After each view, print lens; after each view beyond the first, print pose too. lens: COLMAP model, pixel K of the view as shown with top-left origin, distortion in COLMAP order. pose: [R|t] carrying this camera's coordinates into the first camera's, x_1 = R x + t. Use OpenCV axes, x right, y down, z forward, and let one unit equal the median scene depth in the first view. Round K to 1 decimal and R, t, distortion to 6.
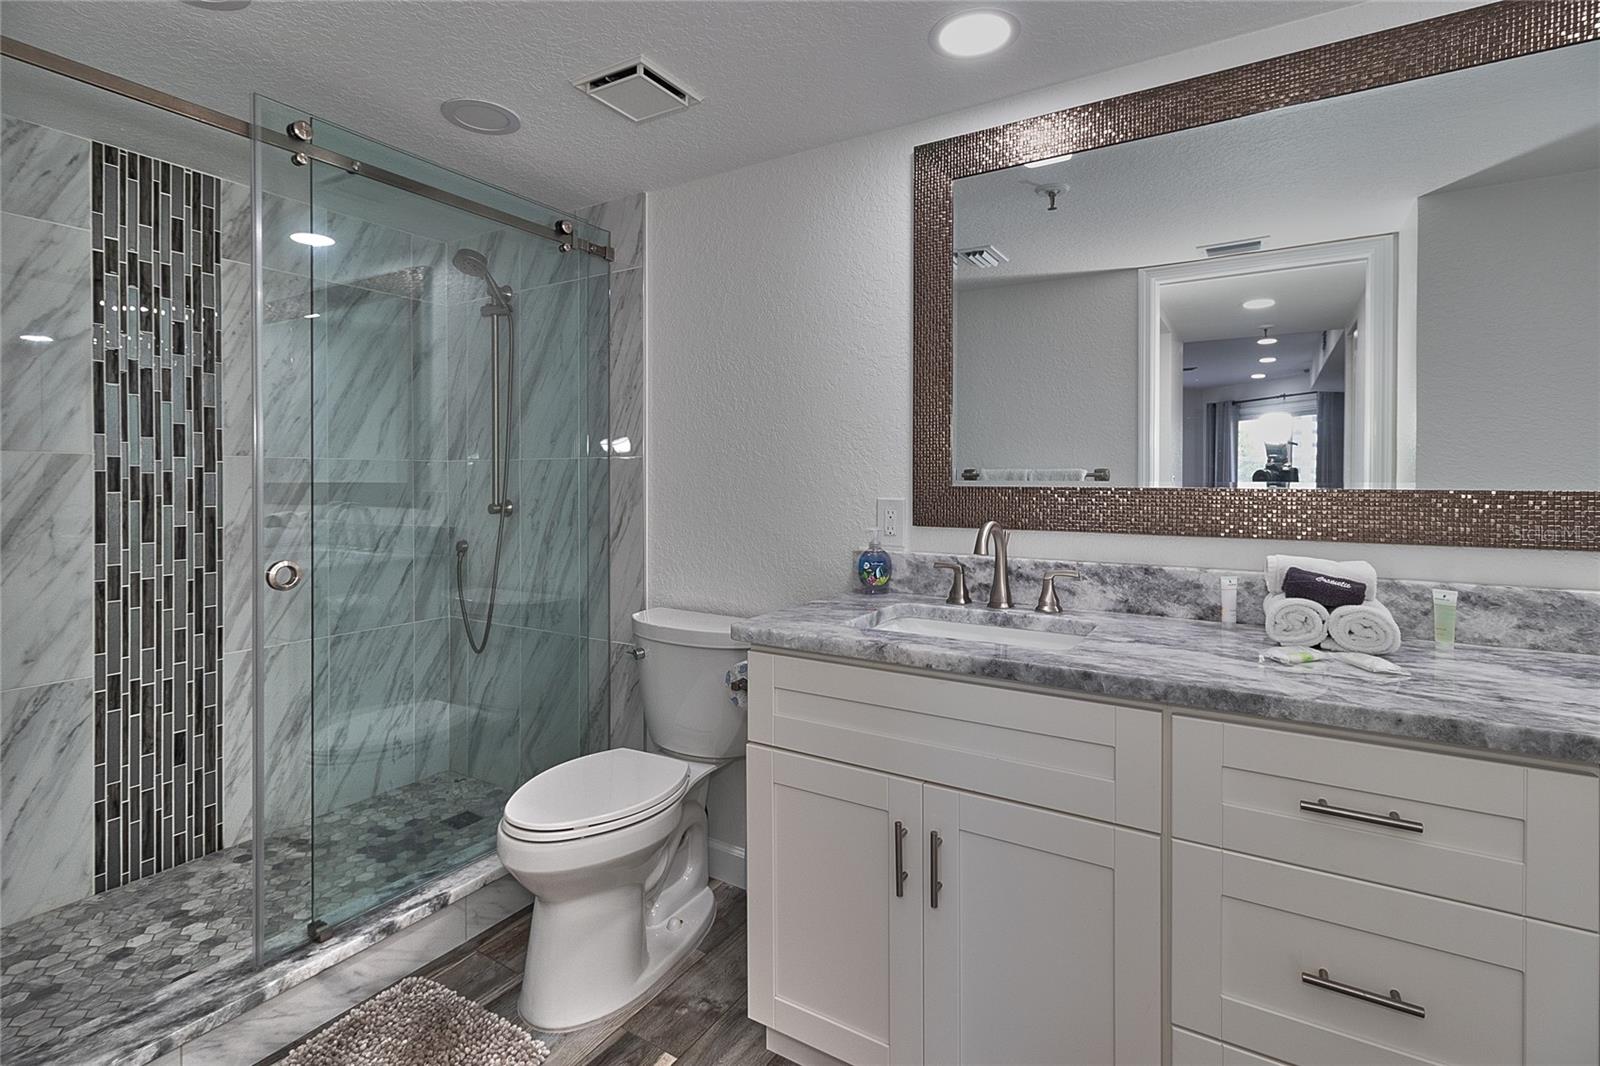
lens RADIAL K [[754.6, 0, 799.7], [0, 754.6, 475.6], [0, 0, 1]] dist [0.003323, -0.000069]
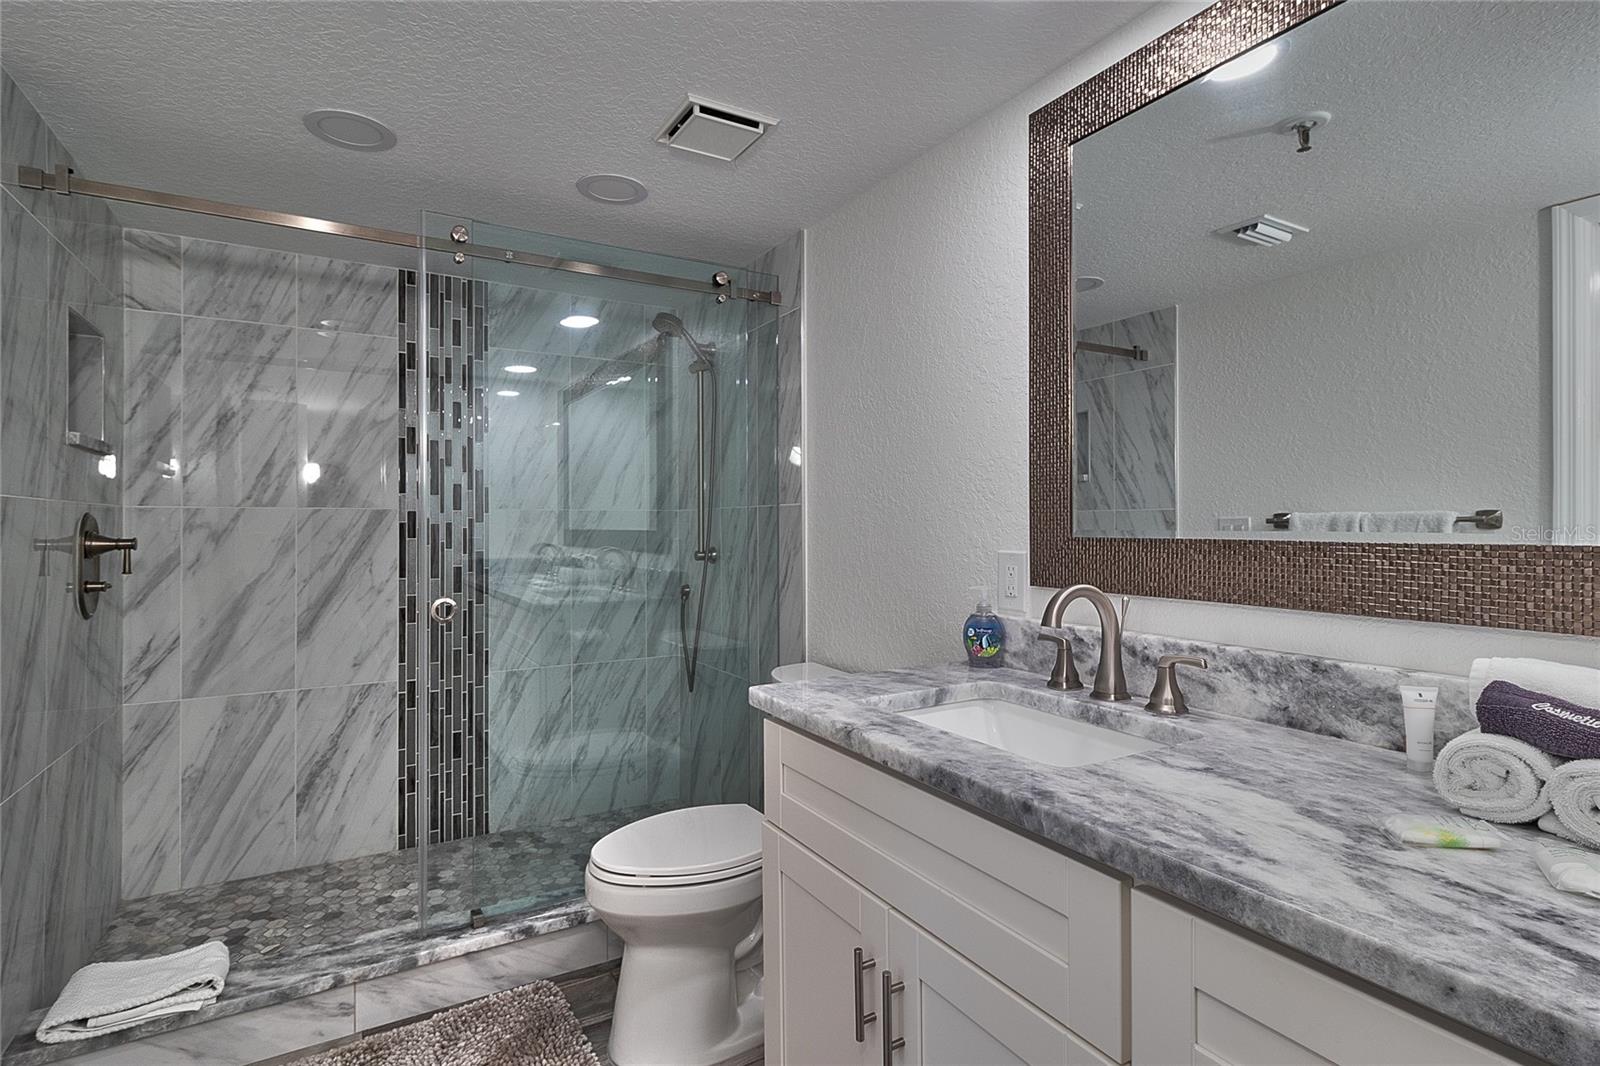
lens RADIAL K [[783.6, 0, 802.5], [0, 783.6, 514.8], [0, 0, 1]] dist [0.003047, 0.000179]
pose [[0.880765, -0.009136, -0.473465, 0.362335], [0.005505, 0.999944, -0.009053, -0.003232], [0.473521, 0.005367, 0.880766, 0.164814]]
